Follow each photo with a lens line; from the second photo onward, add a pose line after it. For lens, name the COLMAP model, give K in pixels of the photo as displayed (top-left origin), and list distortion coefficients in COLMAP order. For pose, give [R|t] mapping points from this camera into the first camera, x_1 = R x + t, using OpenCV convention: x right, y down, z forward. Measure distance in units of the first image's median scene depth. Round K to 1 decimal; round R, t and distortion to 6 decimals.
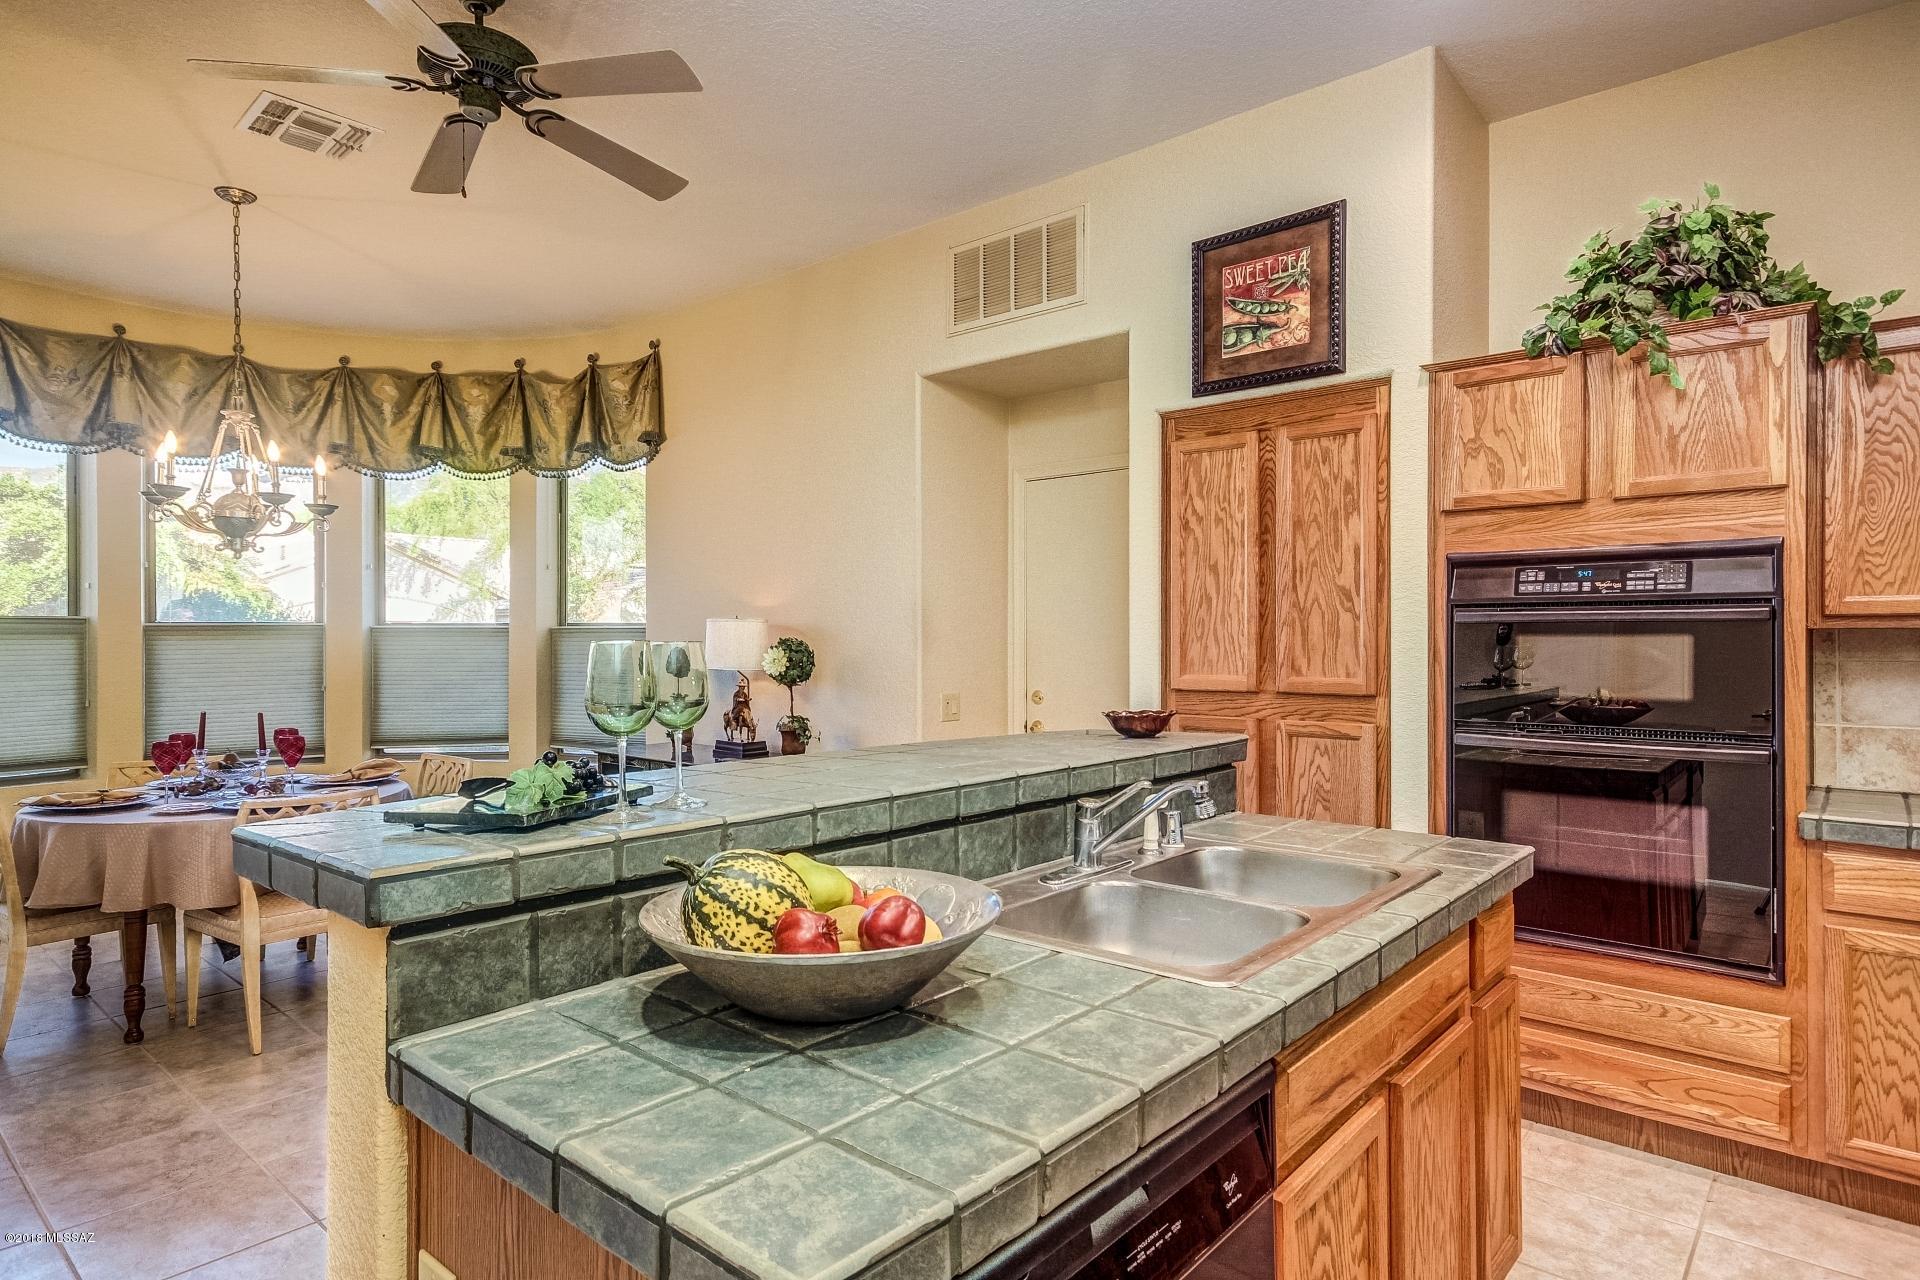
lens RADIAL K [[1052.9, 0, 961.1], [0, 1052.9, 642.5], [0, 0, 1]] dist [0.011830, -0.004023]
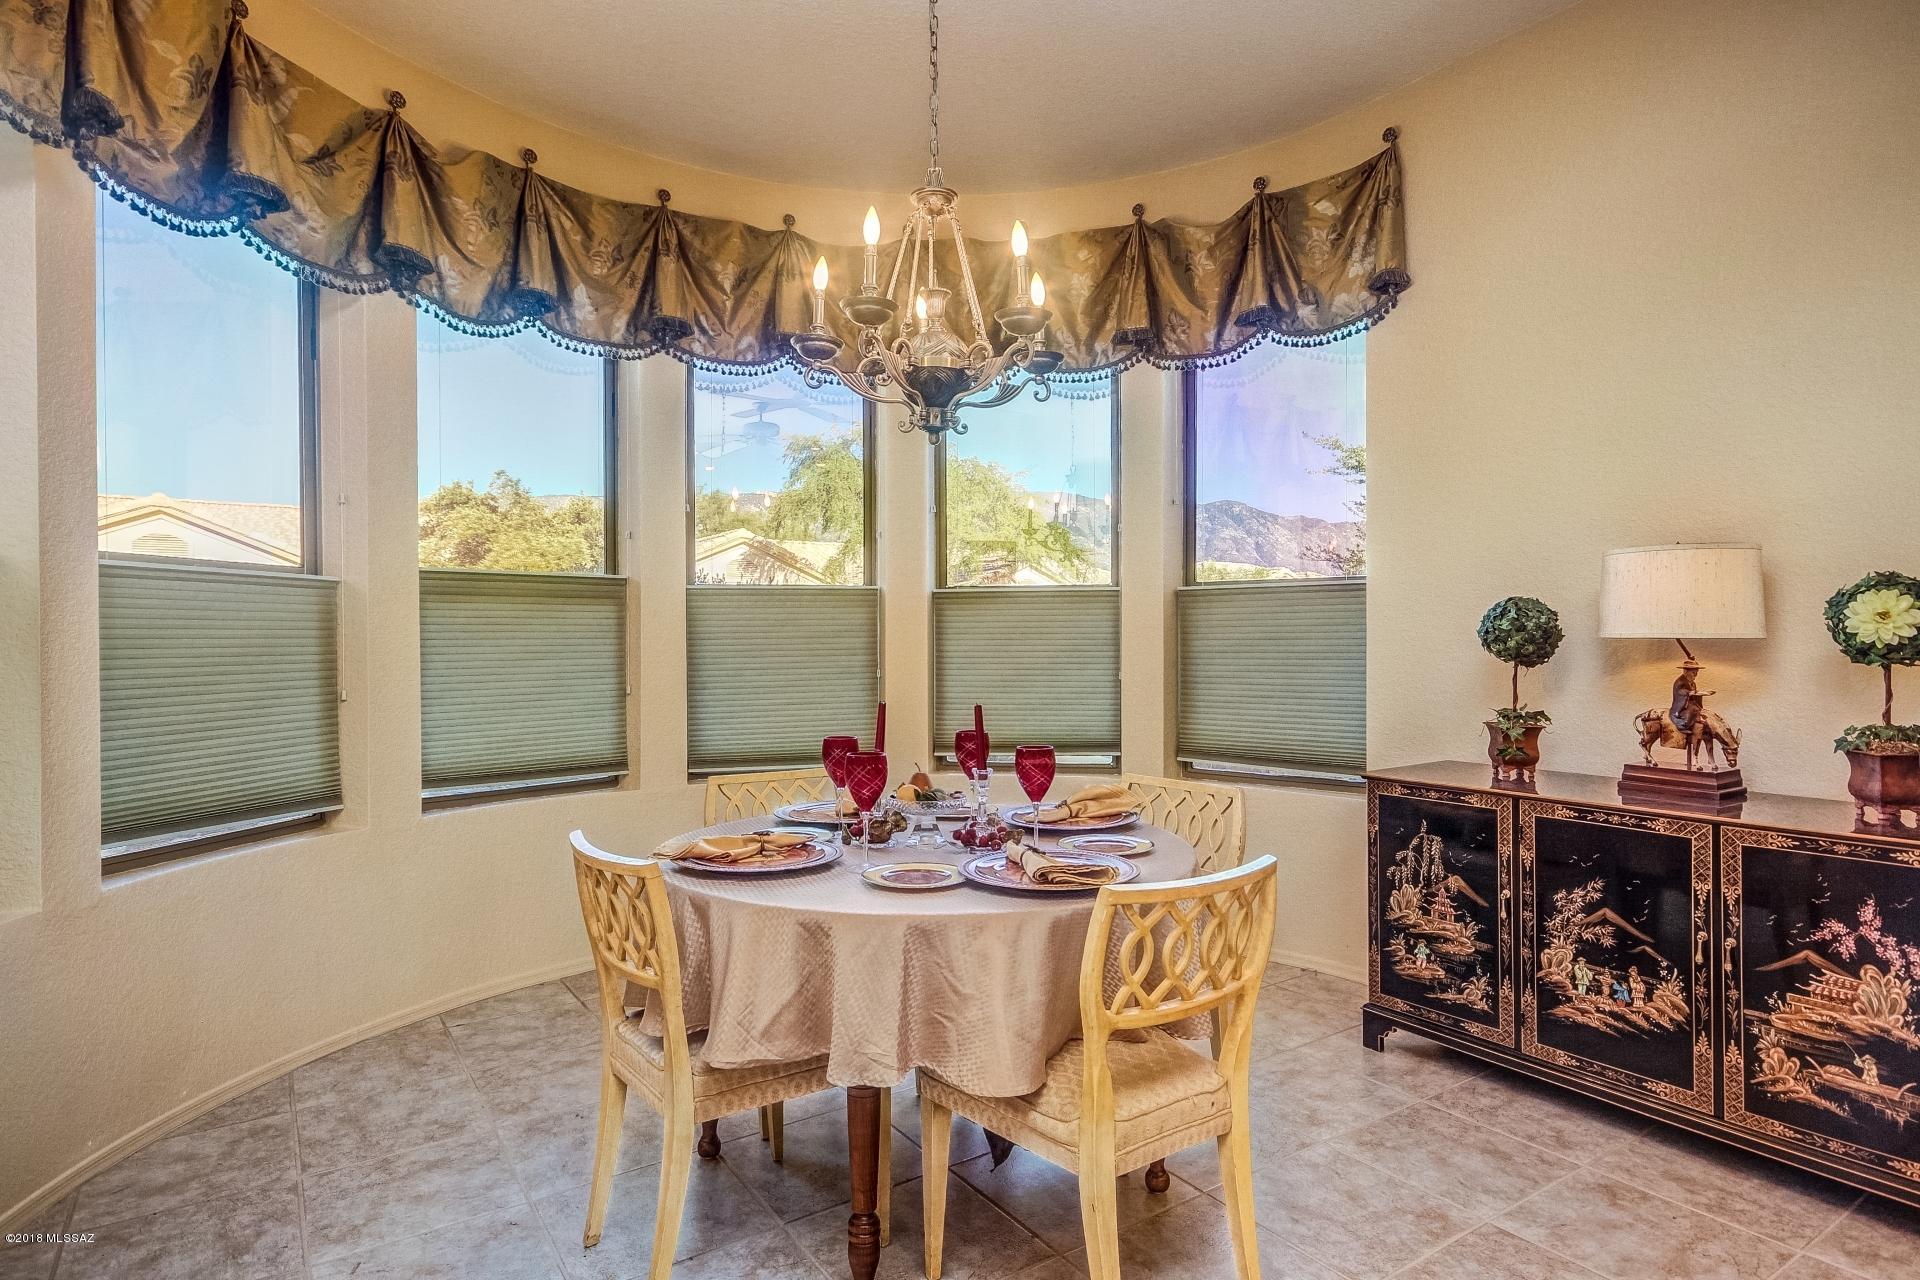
lens RADIAL K [[1052.9, 0, 959.7], [0, 1052.9, 637.6], [0, 0, 1]] dist [0.011830, -0.004023]
pose [[0.963052, -0.004297, -0.269281, -0.645993], [0.002983, 0.999982, -0.005289, 0.040740], [0.269299, 0.004290, 0.963047, 0.552658]]
